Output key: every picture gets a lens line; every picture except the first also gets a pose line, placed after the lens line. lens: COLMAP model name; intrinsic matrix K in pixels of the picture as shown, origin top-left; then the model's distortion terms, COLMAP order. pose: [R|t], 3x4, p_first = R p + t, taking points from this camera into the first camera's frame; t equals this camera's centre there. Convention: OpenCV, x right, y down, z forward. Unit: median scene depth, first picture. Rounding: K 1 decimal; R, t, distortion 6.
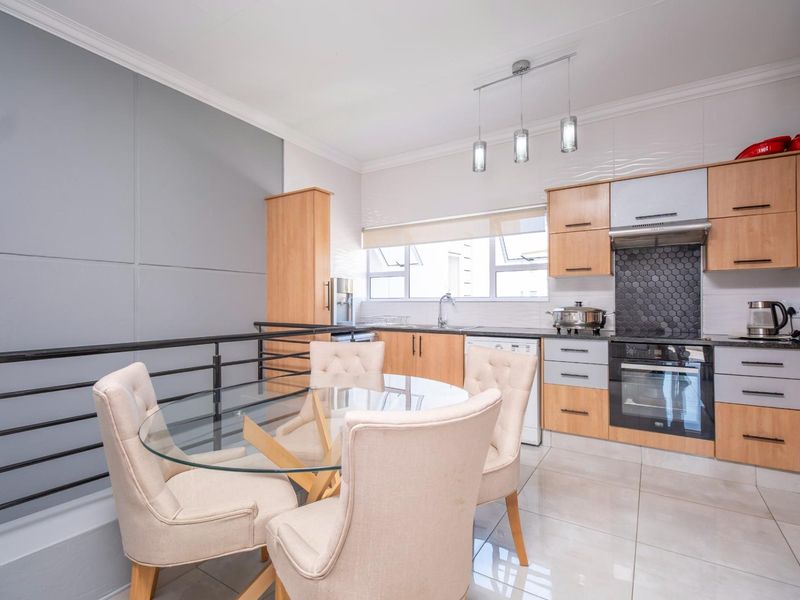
lens RADIAL K [[397.5, 0, 402.1], [0, 397.5, 297.2], [0, 0, 1]] dist [0.023688, -0.000215]
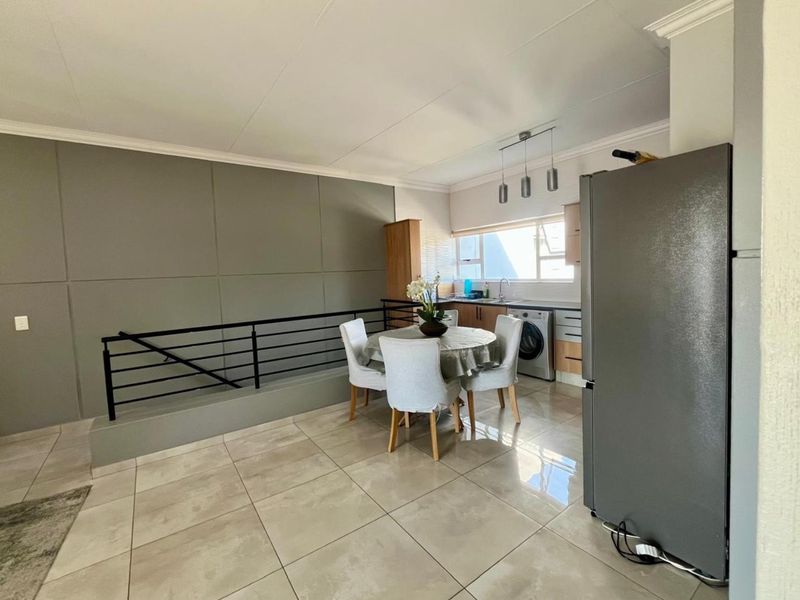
lens RADIAL K [[351.4, 0, 398.5], [0, 351.4, 291.3], [0, 0, 1]] dist [0.001608, 0.000148]
pose [[0.926091, -0.015248, -0.376991, 0.292368], [0.045484, 0.996408, 0.071434, -0.080758], [0.374548, -0.083301, 0.923458, -0.405757]]
